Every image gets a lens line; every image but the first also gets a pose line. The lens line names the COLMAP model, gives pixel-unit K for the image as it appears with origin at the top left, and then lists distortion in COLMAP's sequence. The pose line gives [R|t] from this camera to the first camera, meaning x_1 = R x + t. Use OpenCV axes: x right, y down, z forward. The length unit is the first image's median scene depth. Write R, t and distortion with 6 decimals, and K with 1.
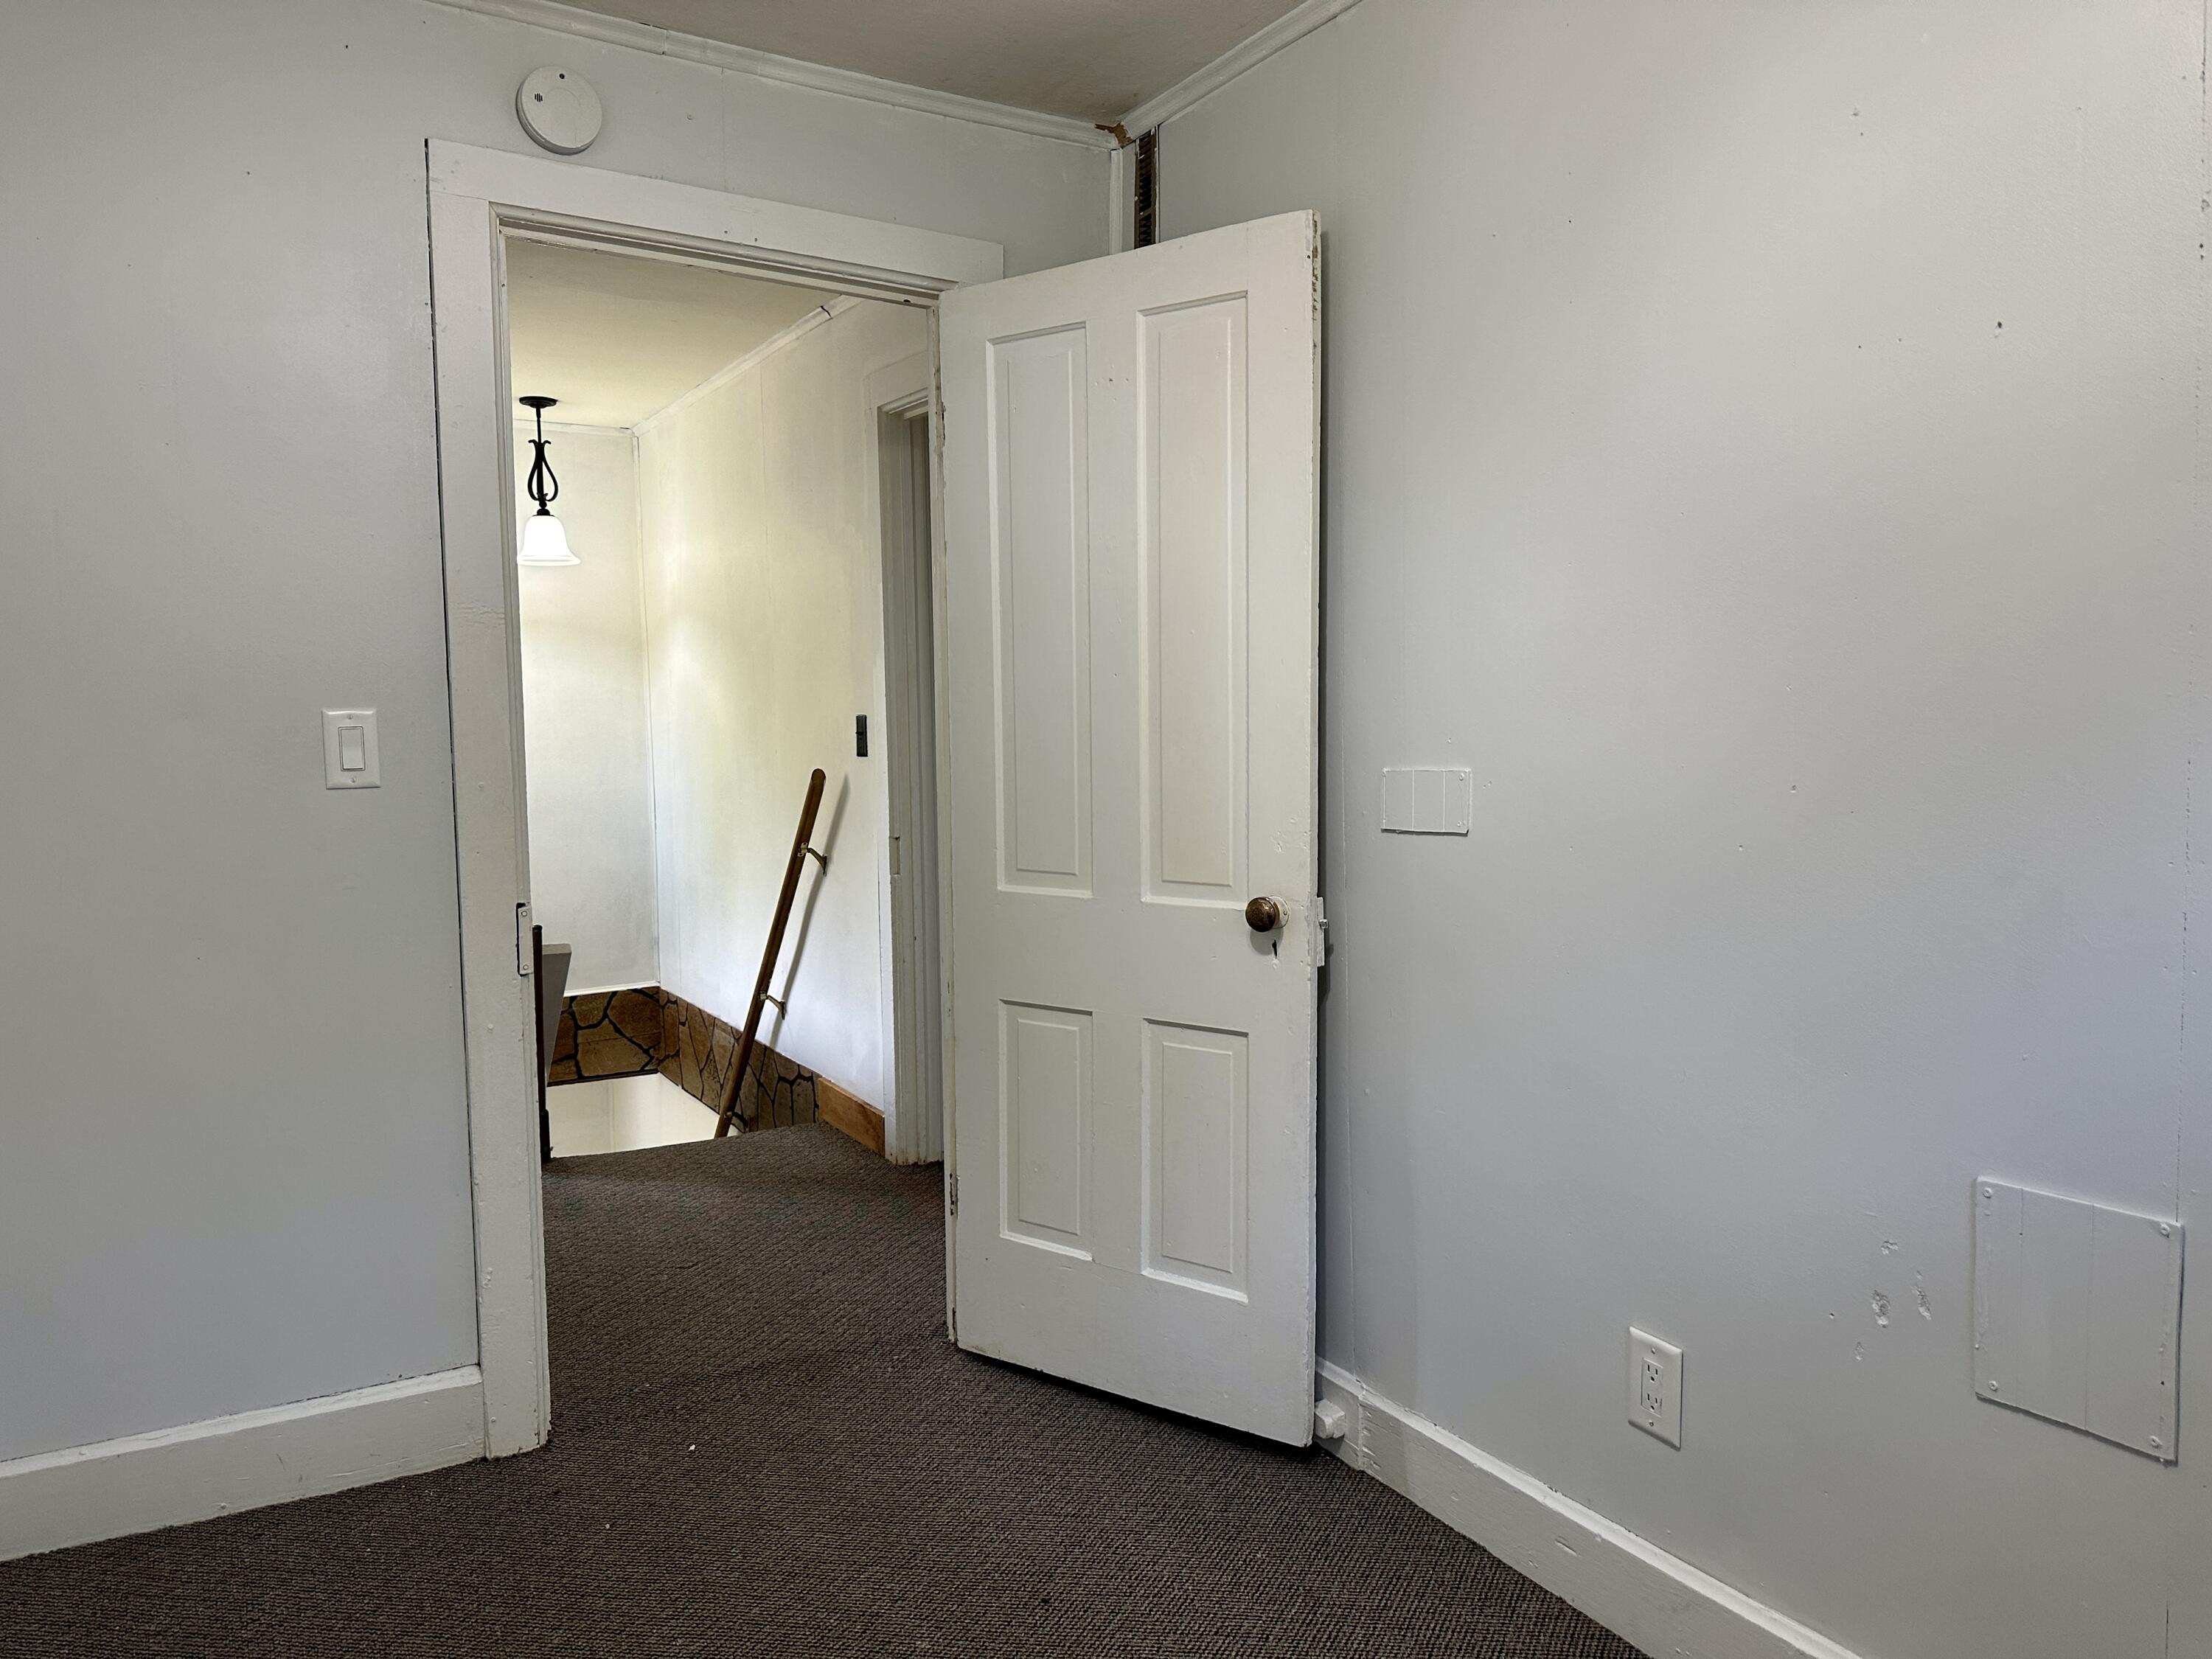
lens RADIAL K [[1560.1, 0, 1109.9], [0, 1560.1, 832.9], [0, 0, 1]] dist [0.051311, -0.060149]
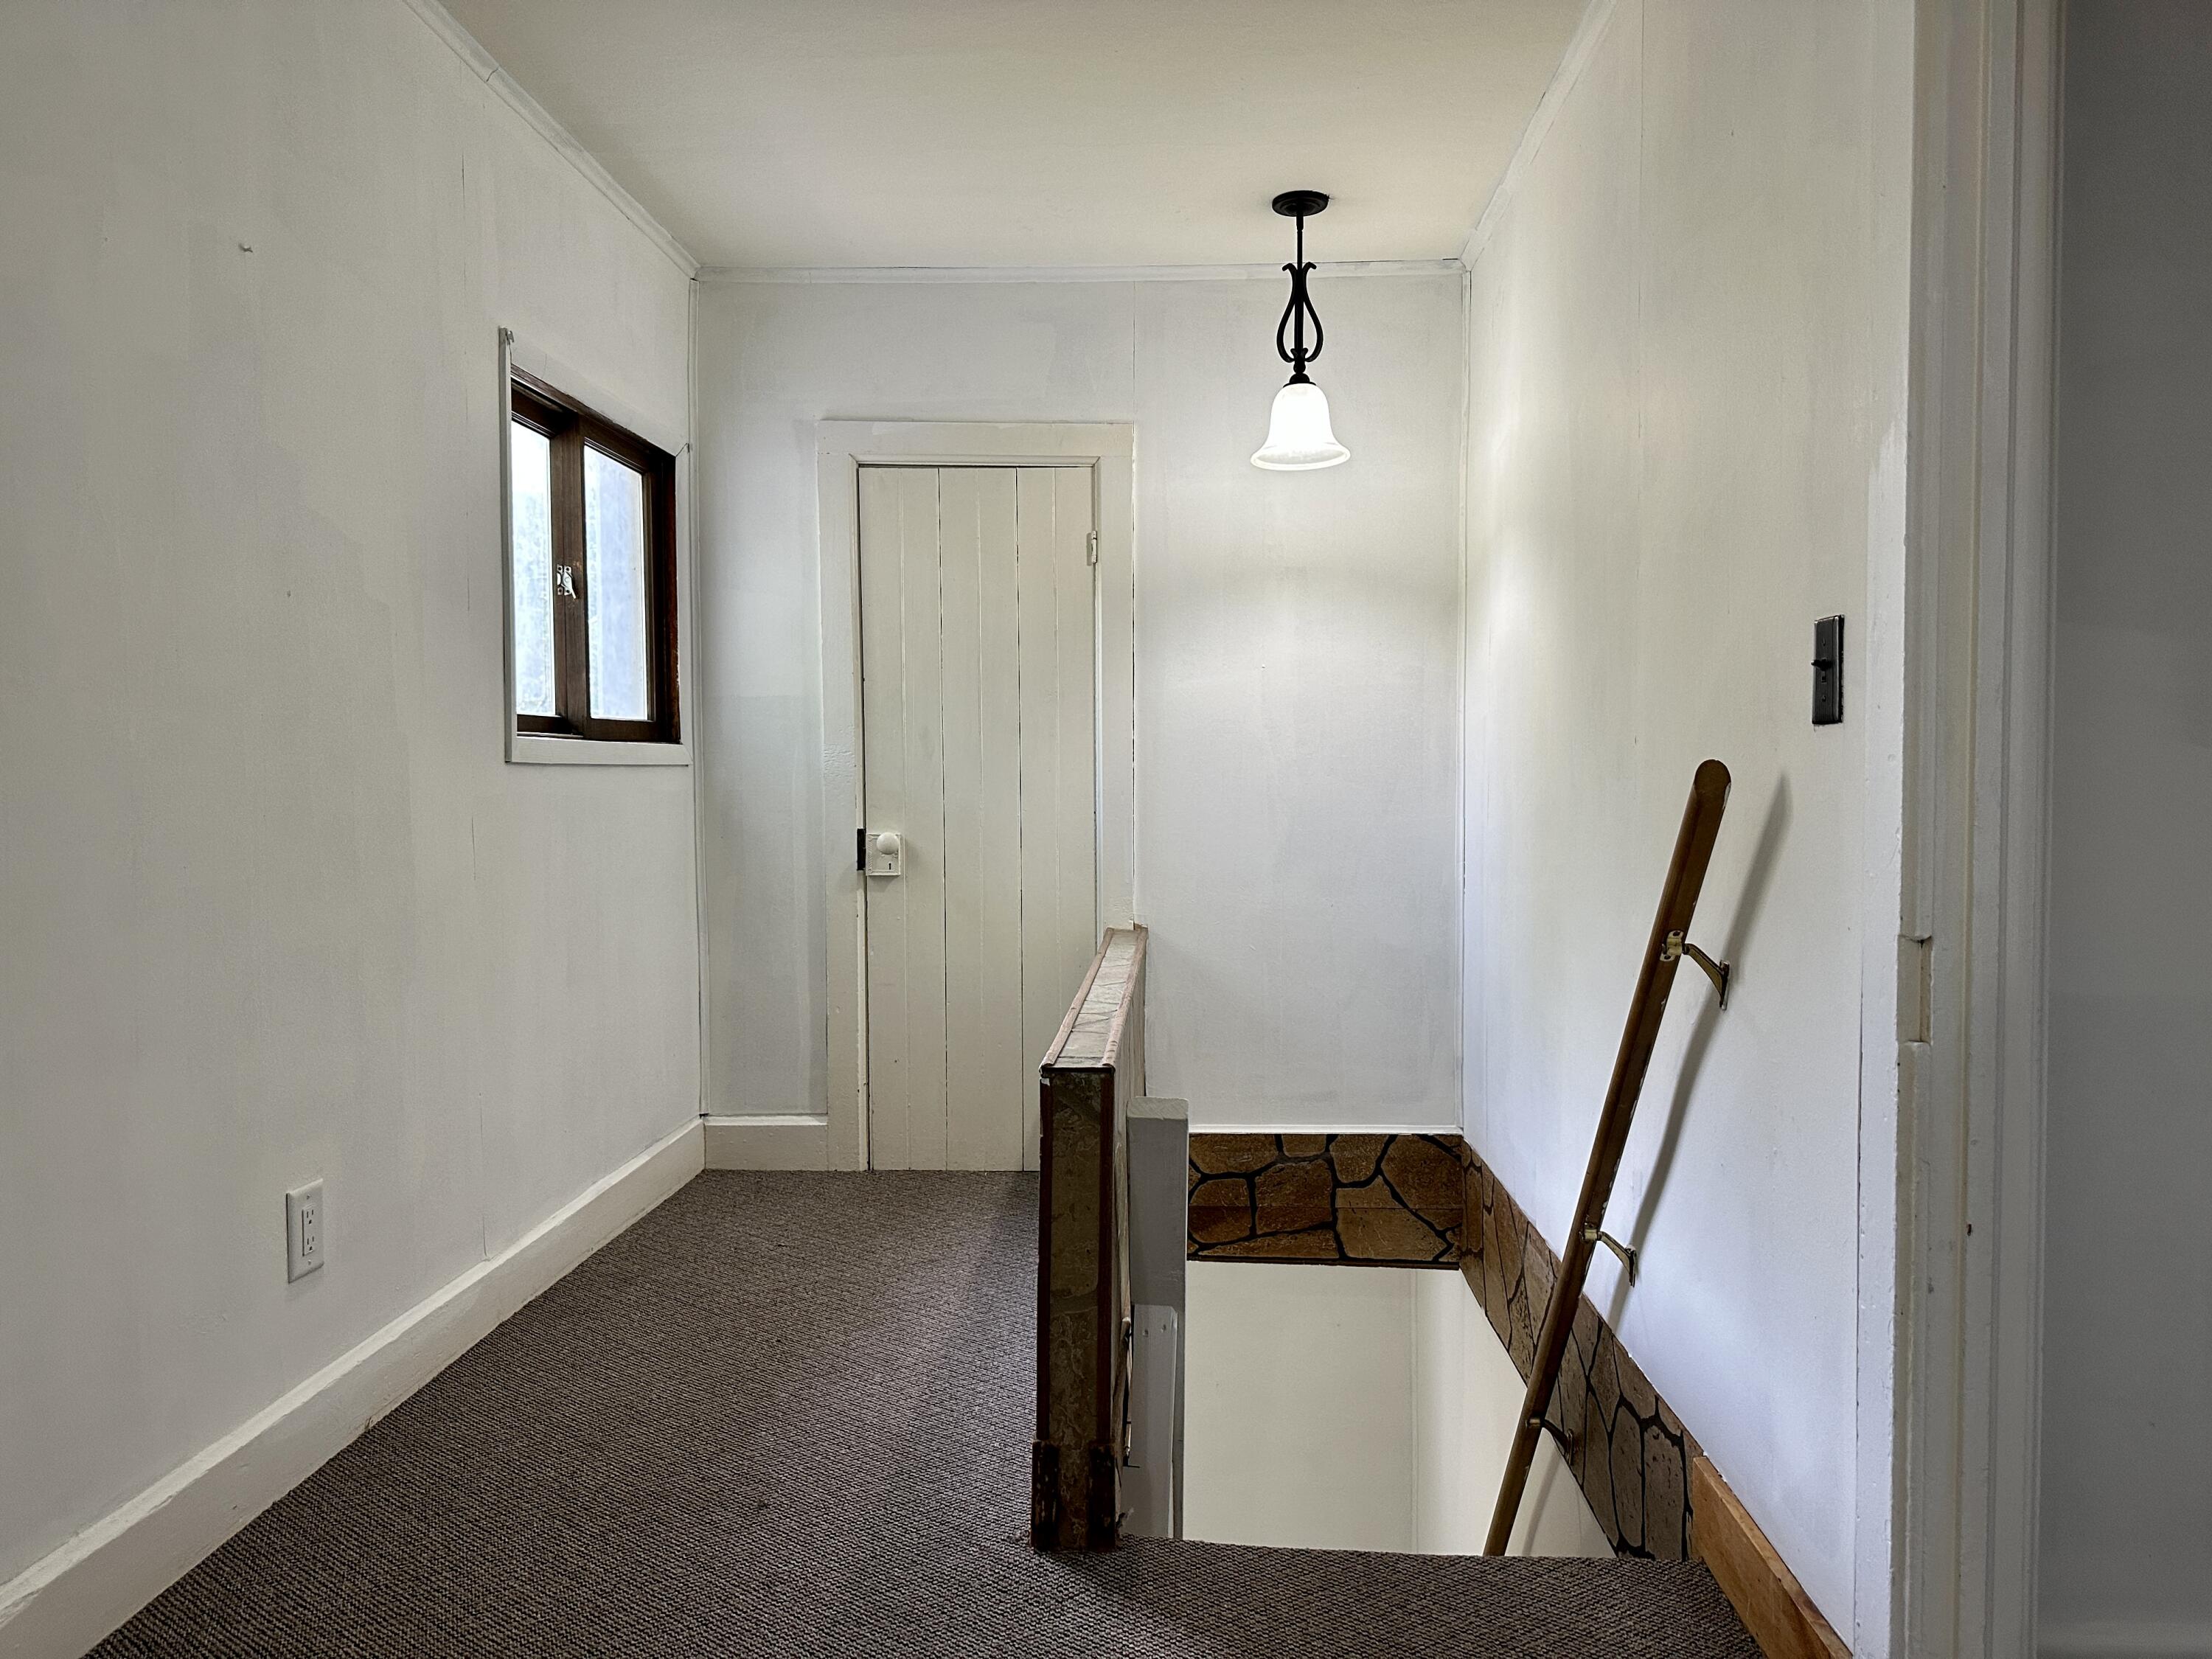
lens RADIAL K [[1560.1, 0, 1105.9], [0, 1560.1, 832.1], [0, 0, 1]] dist [0.051311, -0.060149]
pose [[0.830920, 0.031016, -0.555526, -0.068190], [-0.051828, 0.998419, -0.021778, -0.003107], [0.553972, 0.046888, 0.831214, 0.439506]]
